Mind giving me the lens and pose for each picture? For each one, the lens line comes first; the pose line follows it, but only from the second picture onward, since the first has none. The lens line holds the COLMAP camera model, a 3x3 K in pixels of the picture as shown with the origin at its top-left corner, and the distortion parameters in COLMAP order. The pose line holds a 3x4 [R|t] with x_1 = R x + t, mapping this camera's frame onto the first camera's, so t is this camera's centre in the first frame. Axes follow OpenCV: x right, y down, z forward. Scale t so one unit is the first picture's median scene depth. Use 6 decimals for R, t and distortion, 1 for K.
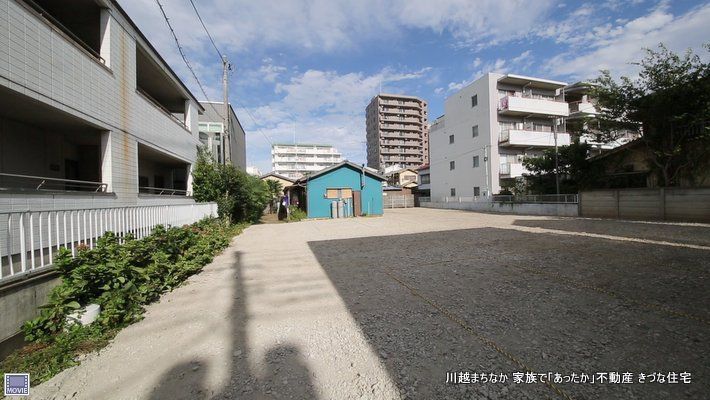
lens RADIAL K [[250.2, 0, 352.1], [0, 250.2, 199.4], [0, 0, 1]] dist [0.002940, -0.000138]
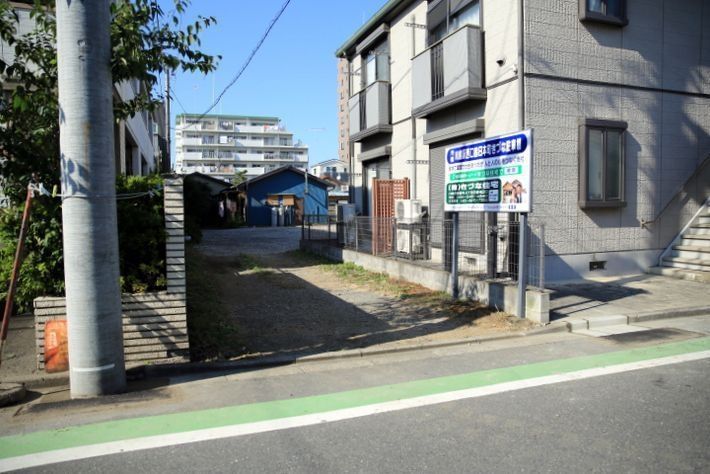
lens RADIAL K [[490.1, 0, 339.2], [0, 490.1, 240.1], [0, 0, 1]] dist [-0.008520, -0.002158]
pose [[0.998842, 0.019232, 0.044097, 0.061296], [-0.021701, 0.998182, 0.056227, 0.011476], [-0.042936, -0.057119, 0.997444, -0.563126]]
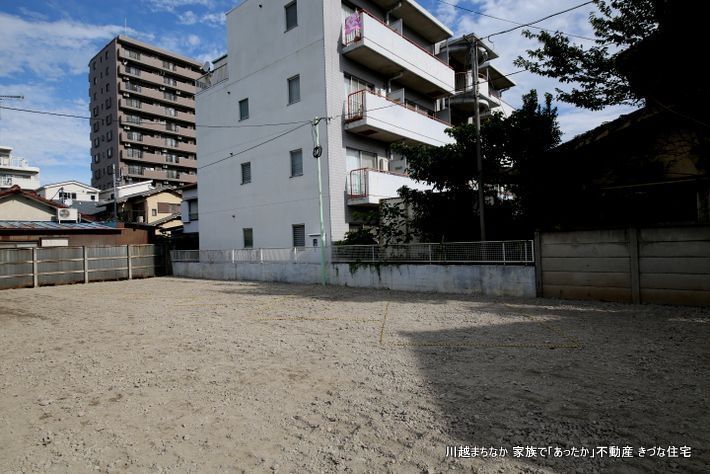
lens RADIAL K [[398.7, 0, 359.6], [0, 398.7, 240.7], [0, 0, 1]] dist [0.008509, -0.004468]
pose [[0.826891, 0.002661, 0.562355, 0.187641], [0.014235, 0.999569, -0.025660, -0.004219], [-0.562182, 0.029223, 0.826497, 0.355819]]
